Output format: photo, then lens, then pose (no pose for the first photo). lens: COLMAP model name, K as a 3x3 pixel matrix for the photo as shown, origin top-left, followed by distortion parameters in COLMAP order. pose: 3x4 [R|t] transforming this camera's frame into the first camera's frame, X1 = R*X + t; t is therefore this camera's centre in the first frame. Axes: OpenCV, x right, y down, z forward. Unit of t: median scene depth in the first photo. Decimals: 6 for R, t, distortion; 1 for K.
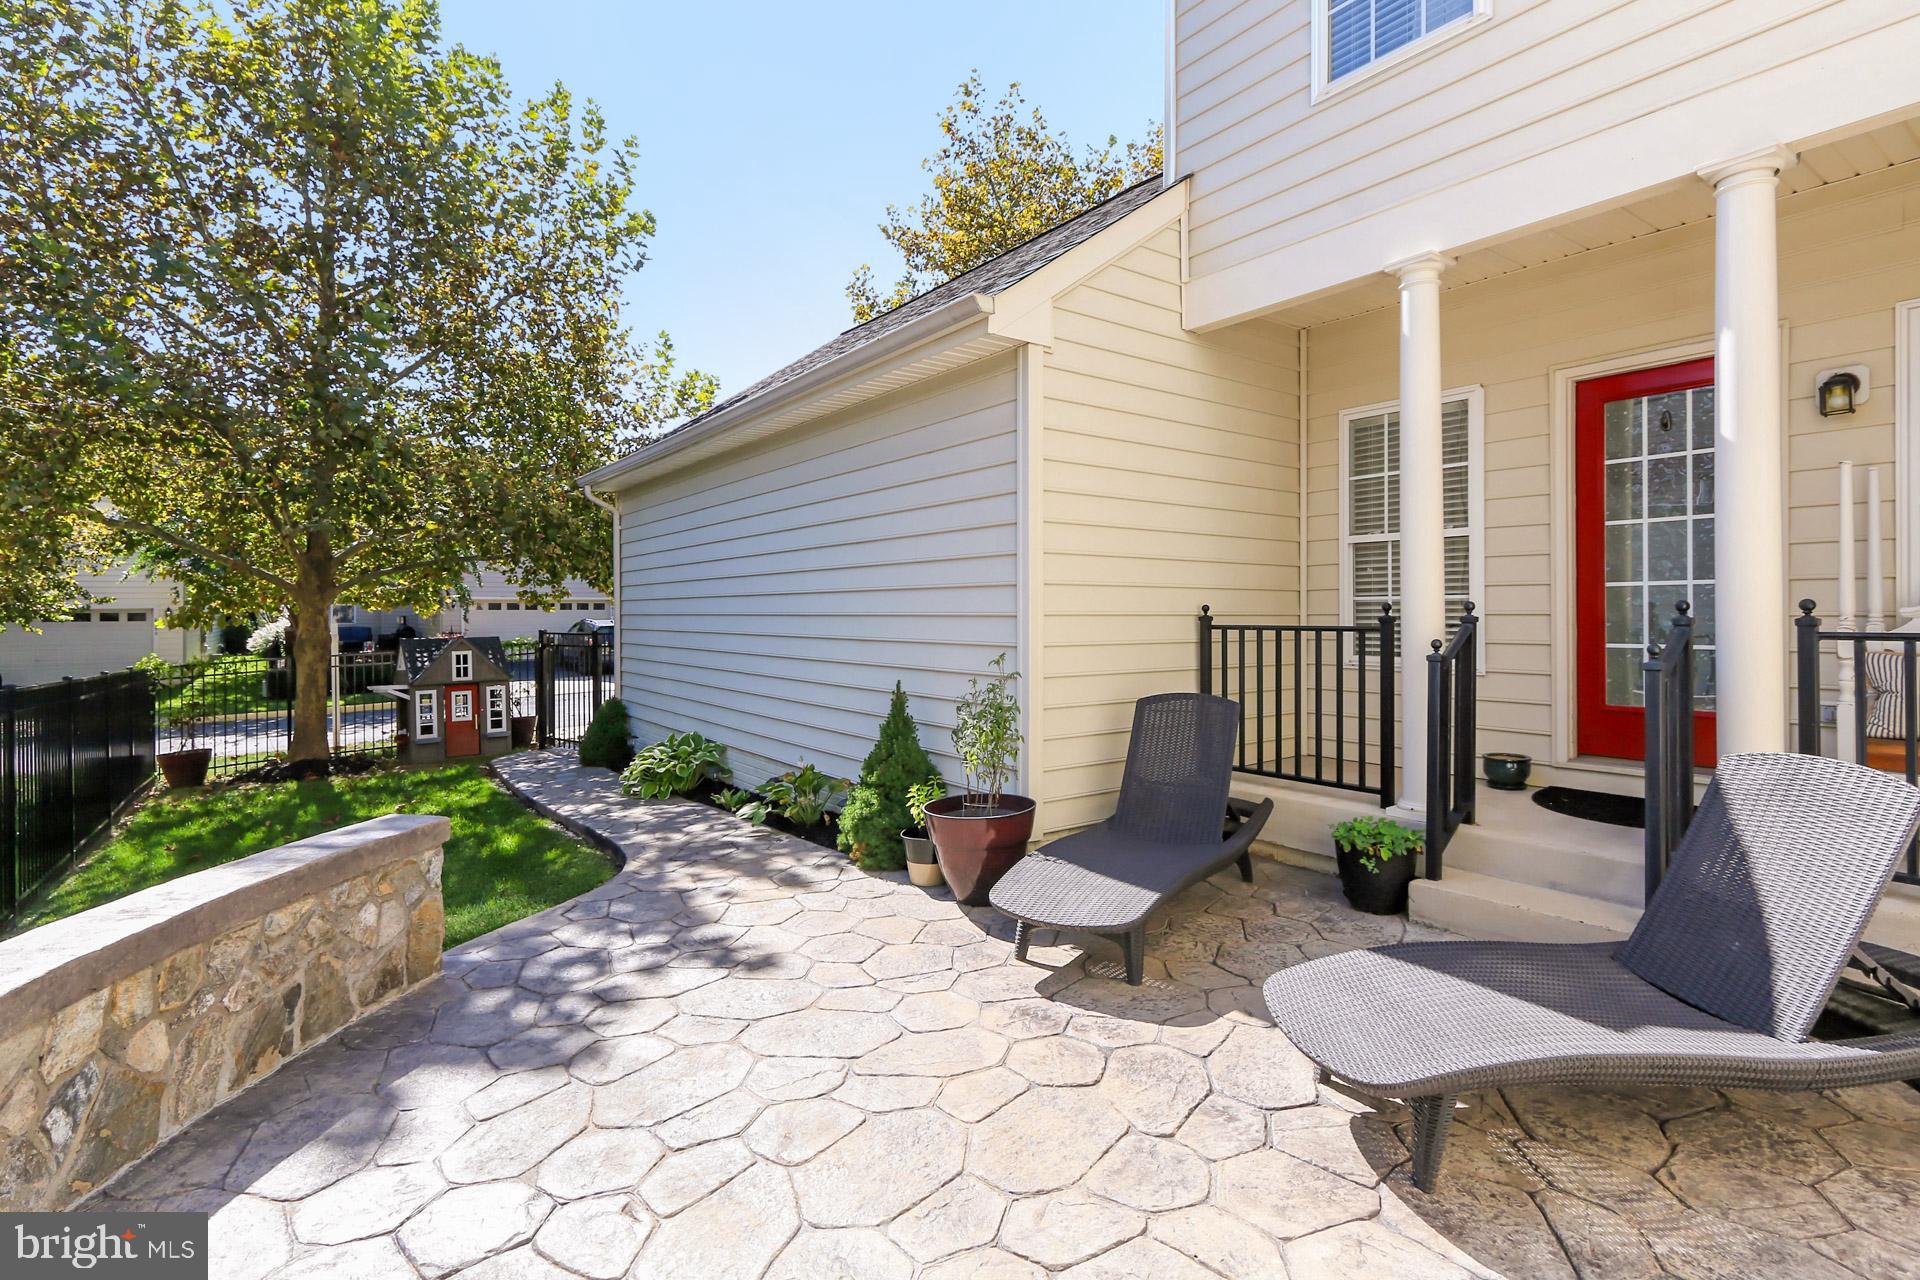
lens RADIAL K [[892.3, 0, 959.3], [0, 892.3, 614.8], [0, 0, 1]] dist [-0.000105, 0.000101]
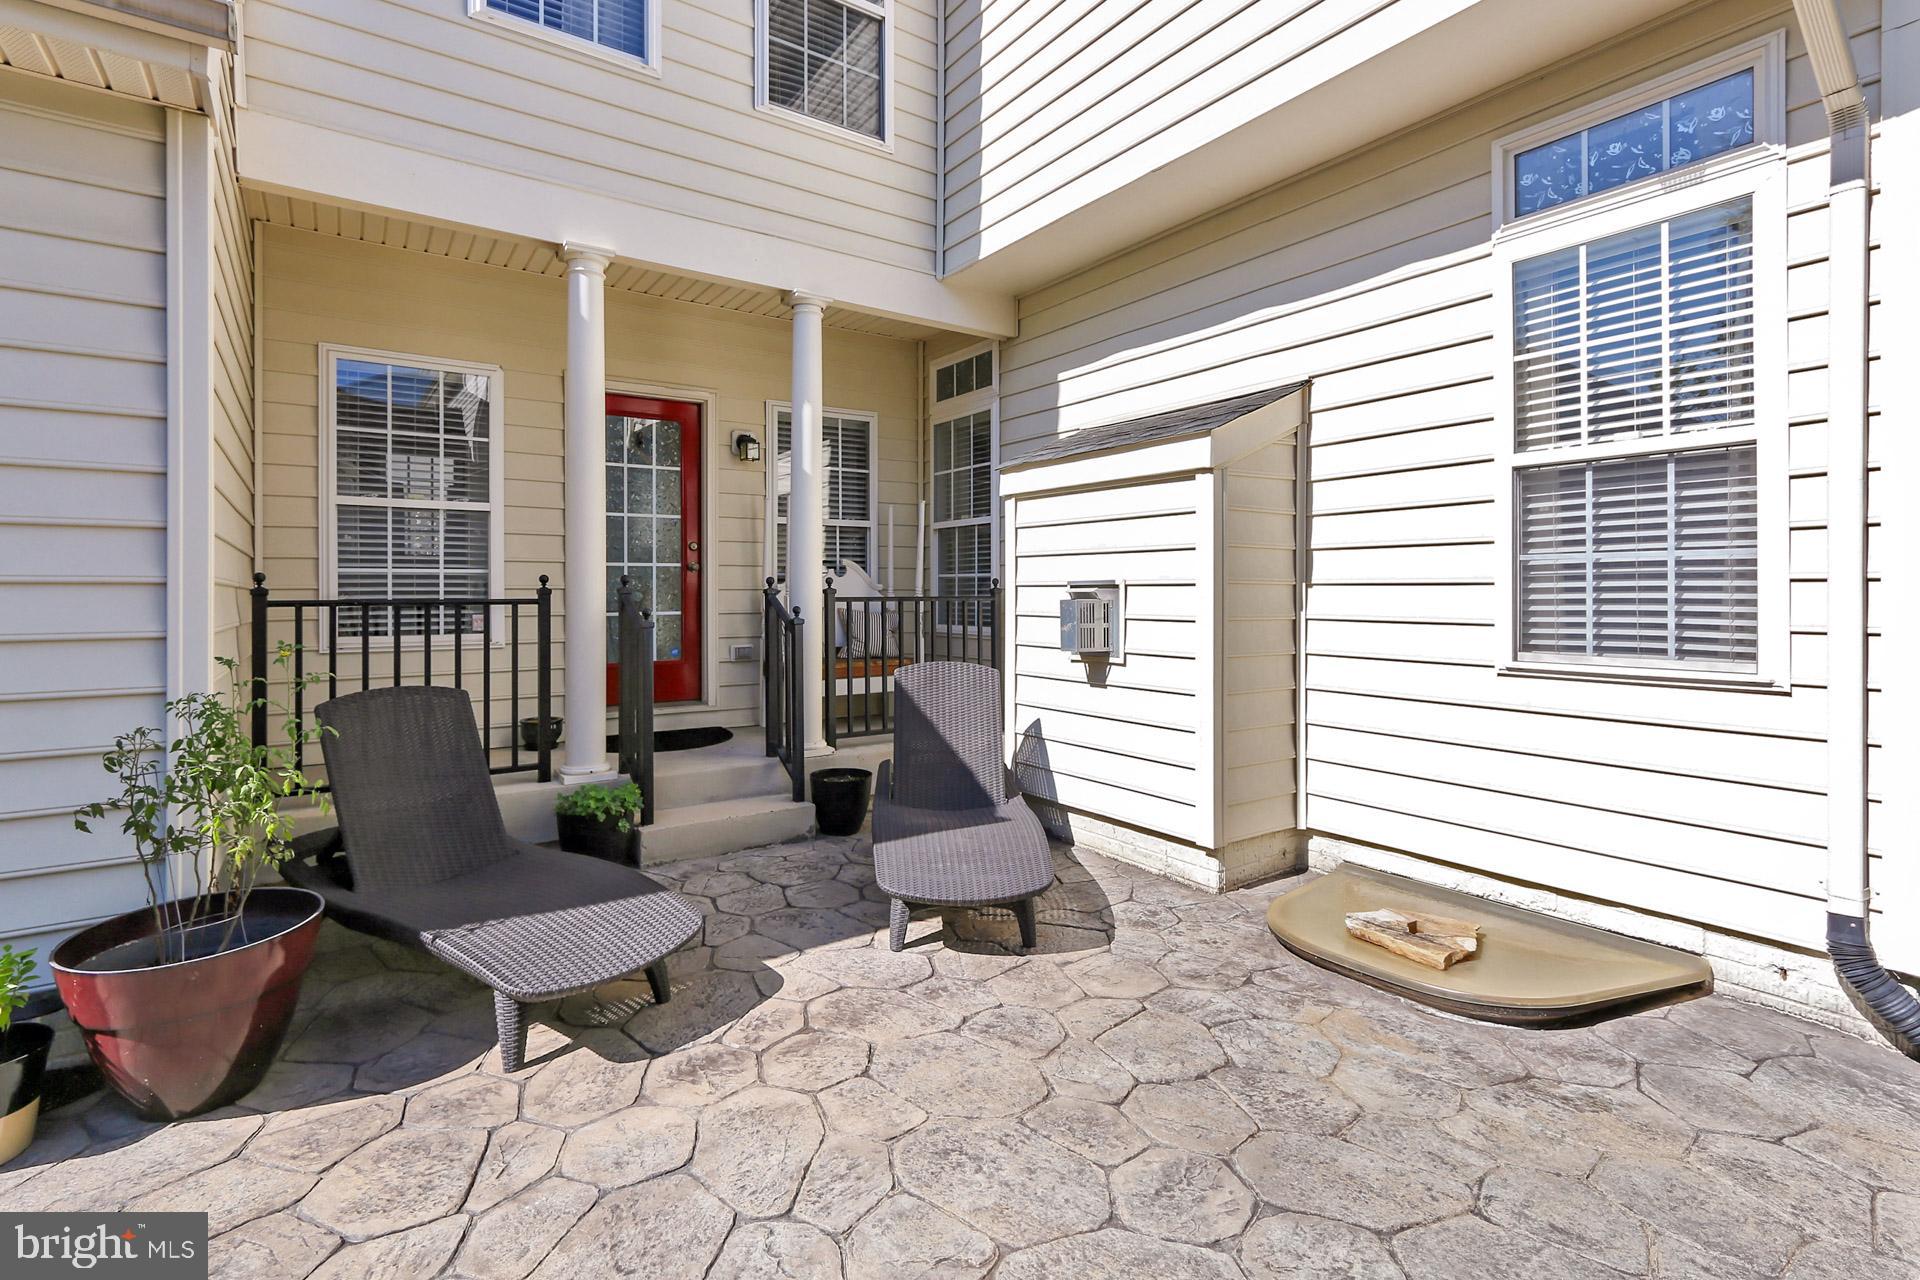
lens RADIAL K [[904.4, 0, 958.9], [0, 904.4, 582.0], [0, 0, 1]] dist [0.022171, 0.000276]
pose [[0.042112, 0.016694, 0.998973, -0.699528], [0.004453, 0.999847, -0.016896, 0.018193], [-0.999103, 0.005160, 0.042032, 0.676481]]
